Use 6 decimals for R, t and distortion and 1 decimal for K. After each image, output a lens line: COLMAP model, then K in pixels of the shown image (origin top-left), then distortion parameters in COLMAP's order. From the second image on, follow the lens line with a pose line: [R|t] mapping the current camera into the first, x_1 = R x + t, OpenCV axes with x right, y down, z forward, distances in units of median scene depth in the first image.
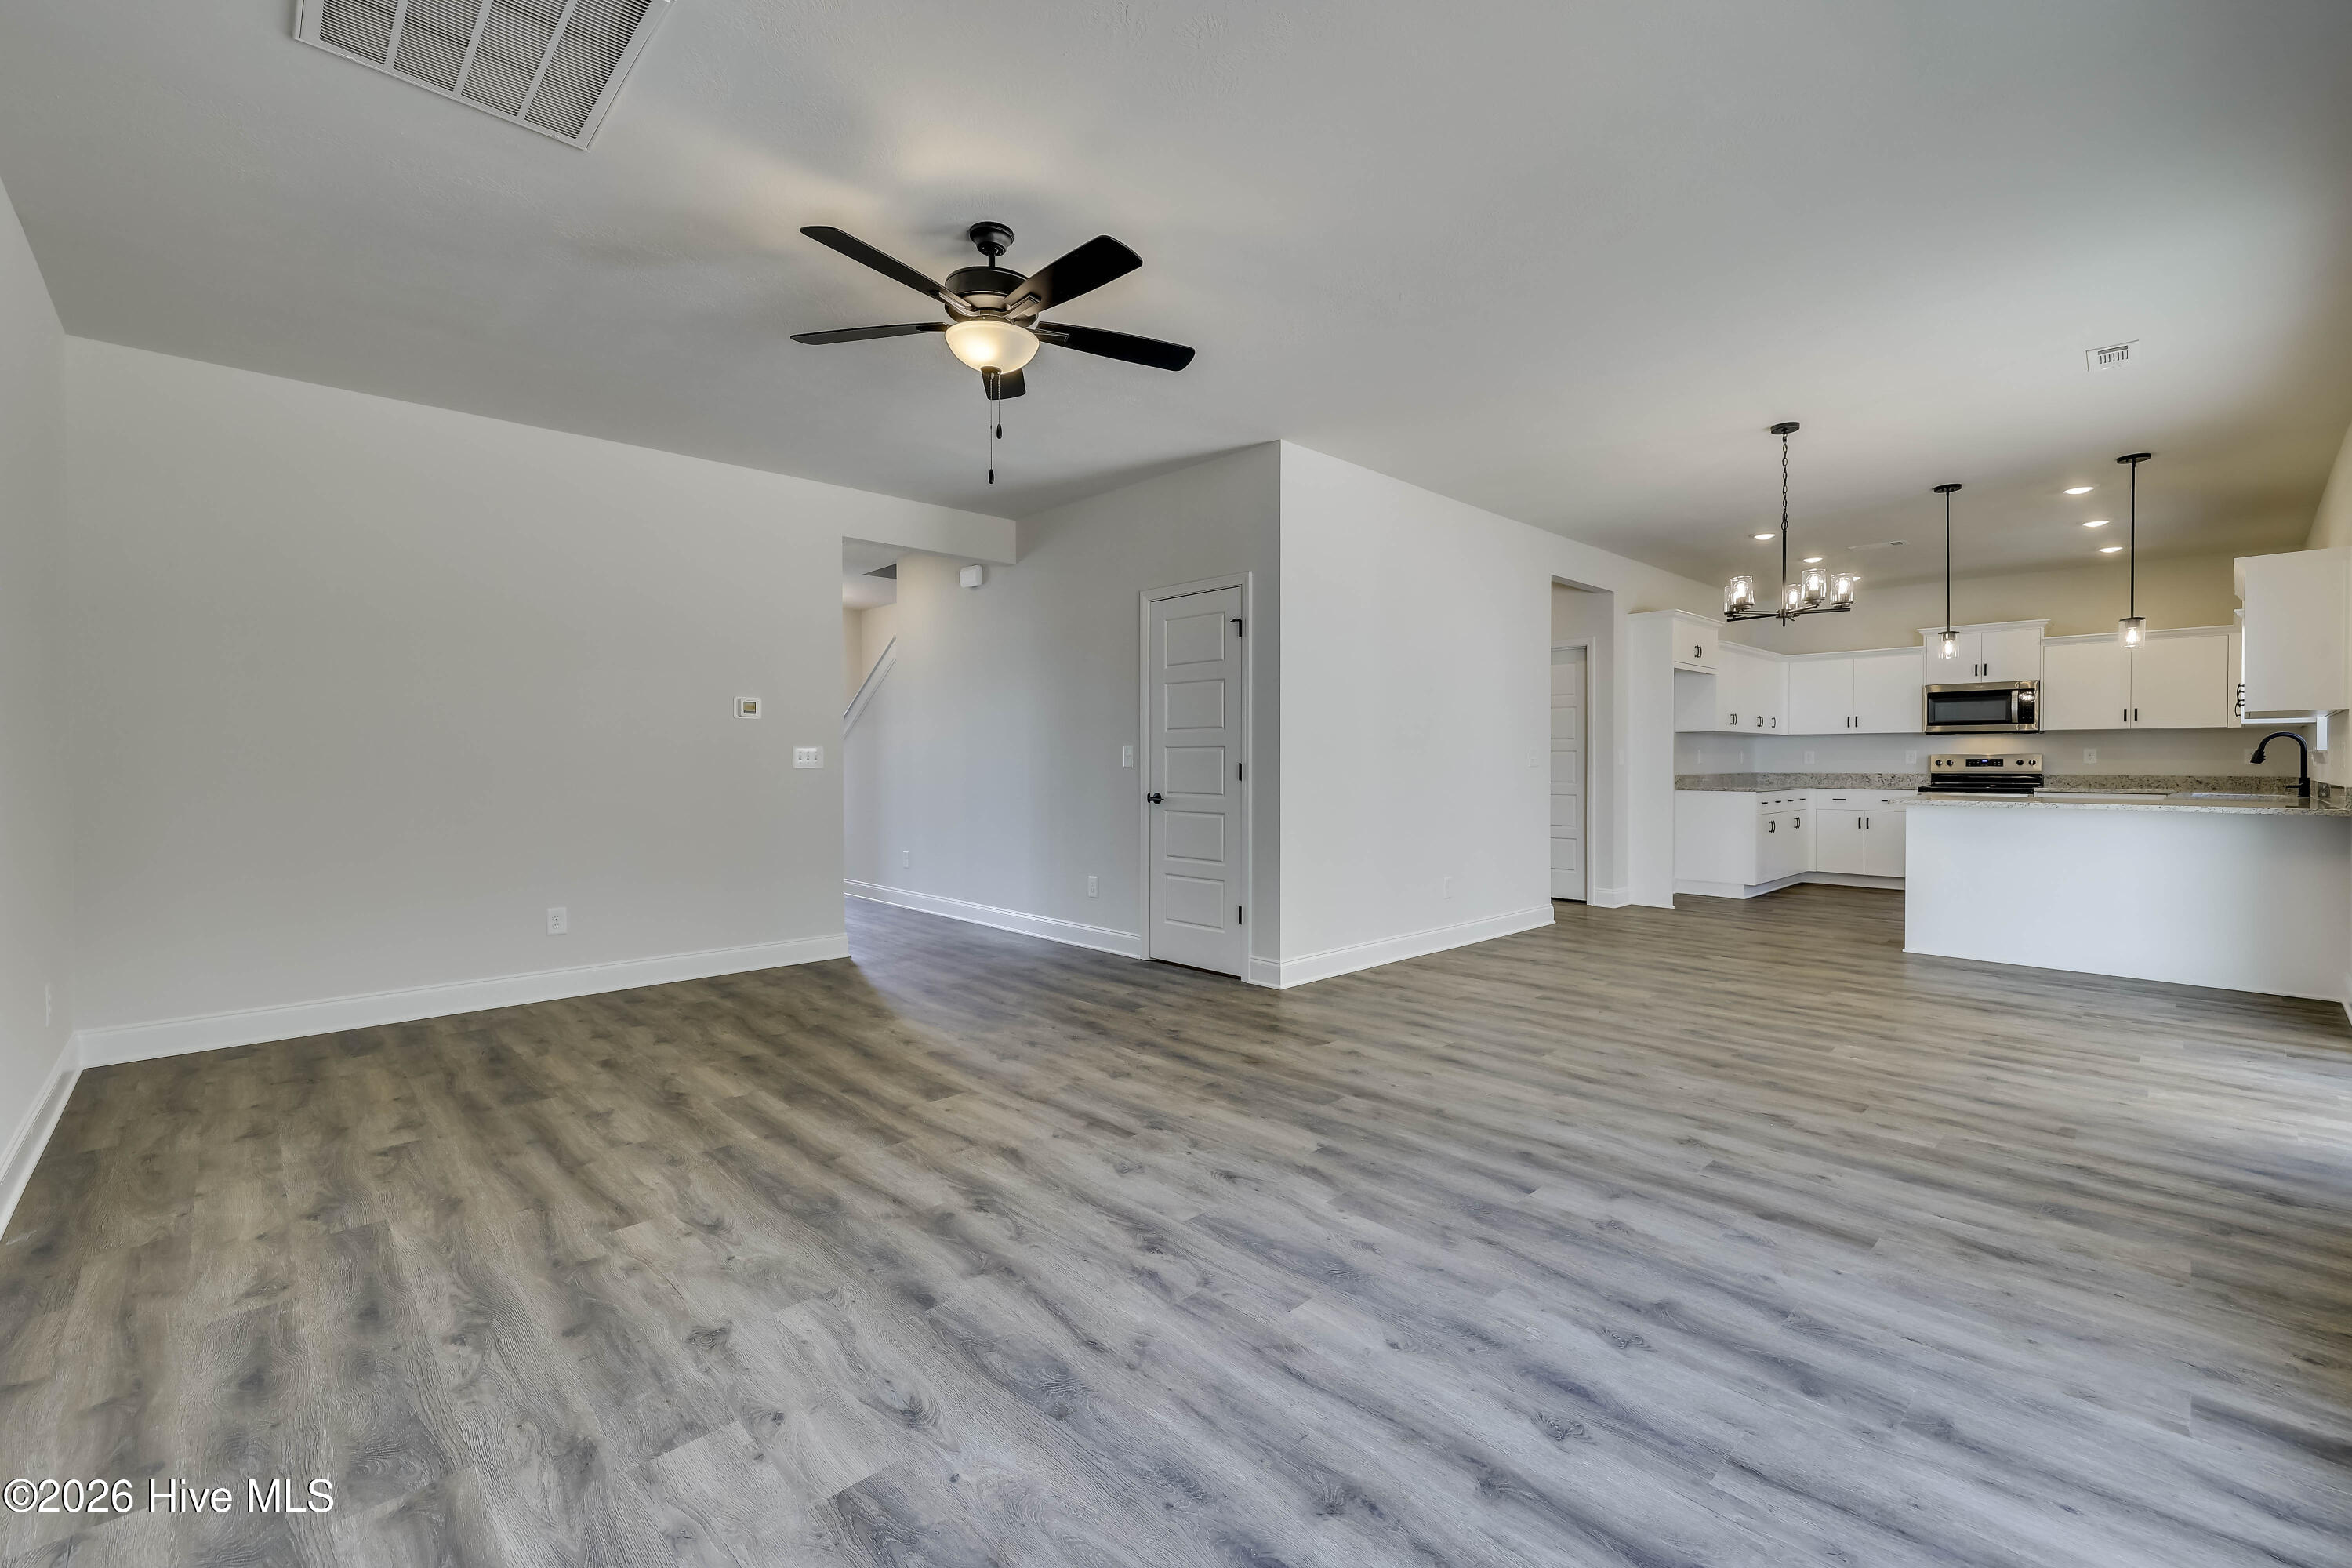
lens RADIAL K [[996.1, 0, 1165.1], [0, 996.1, 754.5], [0, 0, 1]] dist [0.002106, 0.000611]
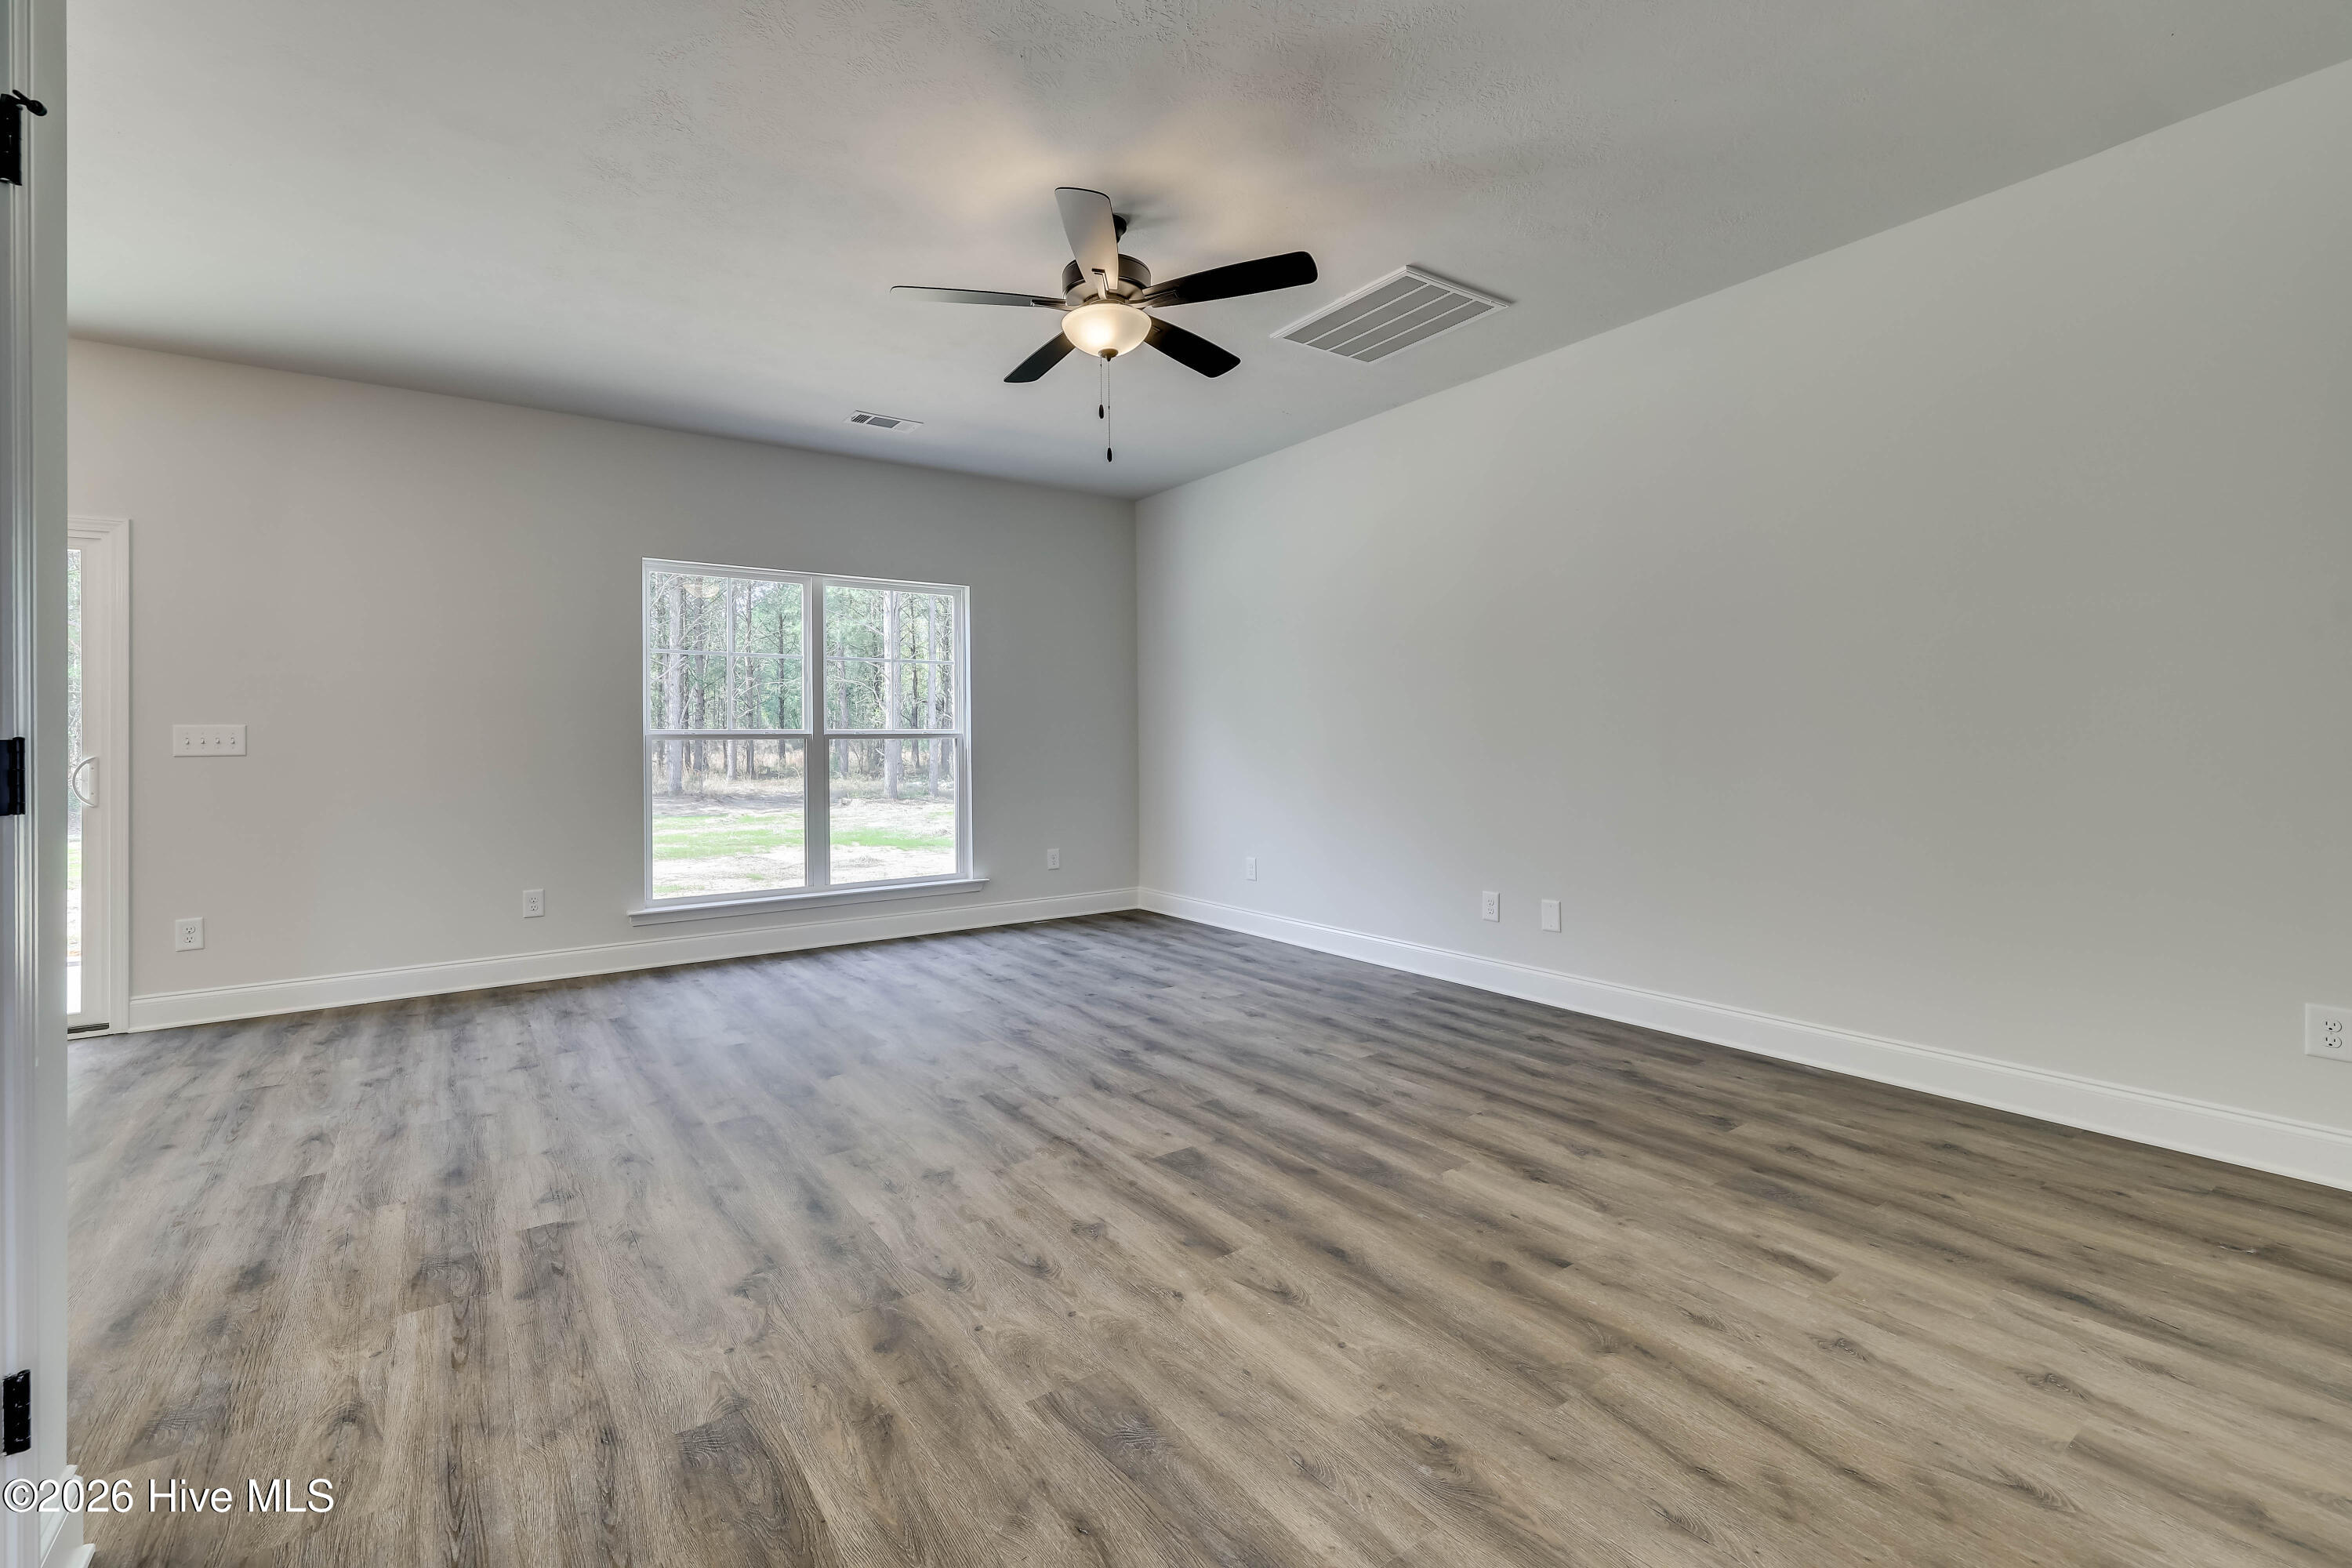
lens RADIAL K [[996.1, 0, 1165.1], [0, 996.1, 754.5], [0, 0, 1]] dist [0.002106, 0.000611]
pose [[-0.991666, 0.010930, 0.128369, -0.356484], [0.011879, 0.999907, 0.006631, 0.023916], [-0.128284, 0.008101, -0.991704, 2.001484]]
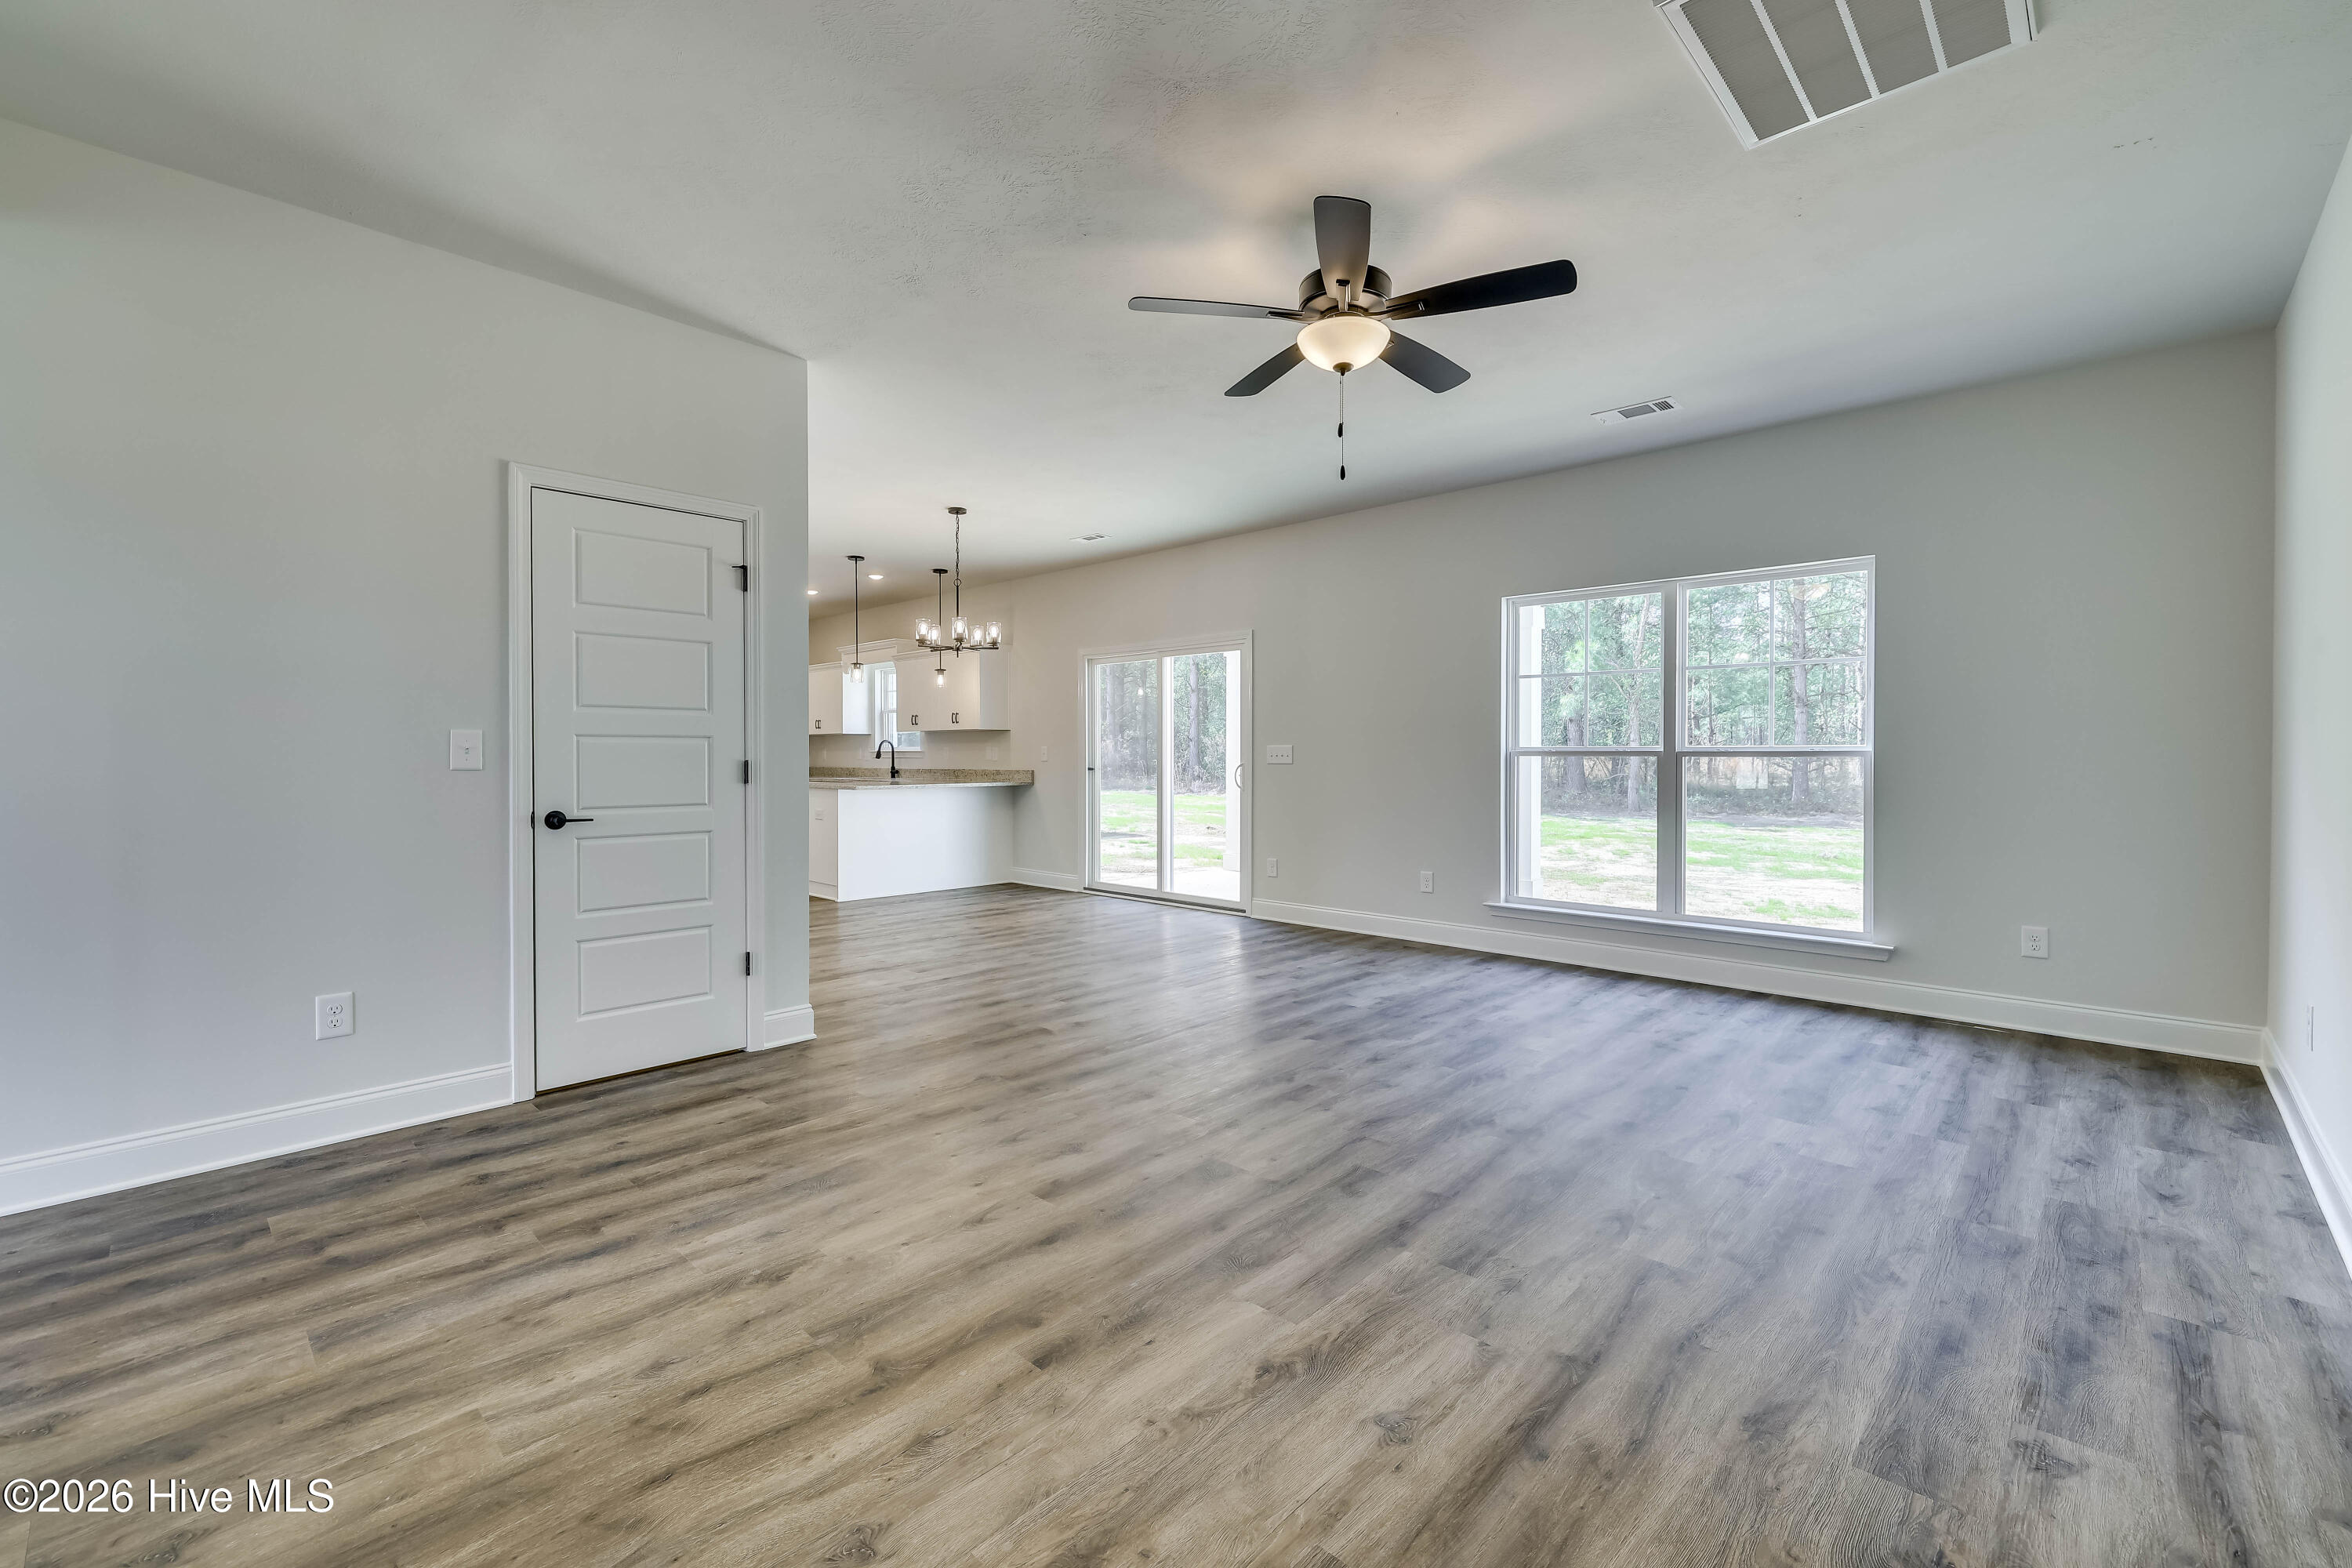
lens RADIAL K [[1008.1, 0, 1165.8], [0, 1008.1, 767.9], [0, 0, 1]] dist [0.004178, -0.000630]
pose [[-0.061386, -0.010172, 0.998062, -1.170153], [-0.005829, 0.999935, 0.009832, 0.008841], [-0.998097, -0.005214, -0.061441, 1.240016]]
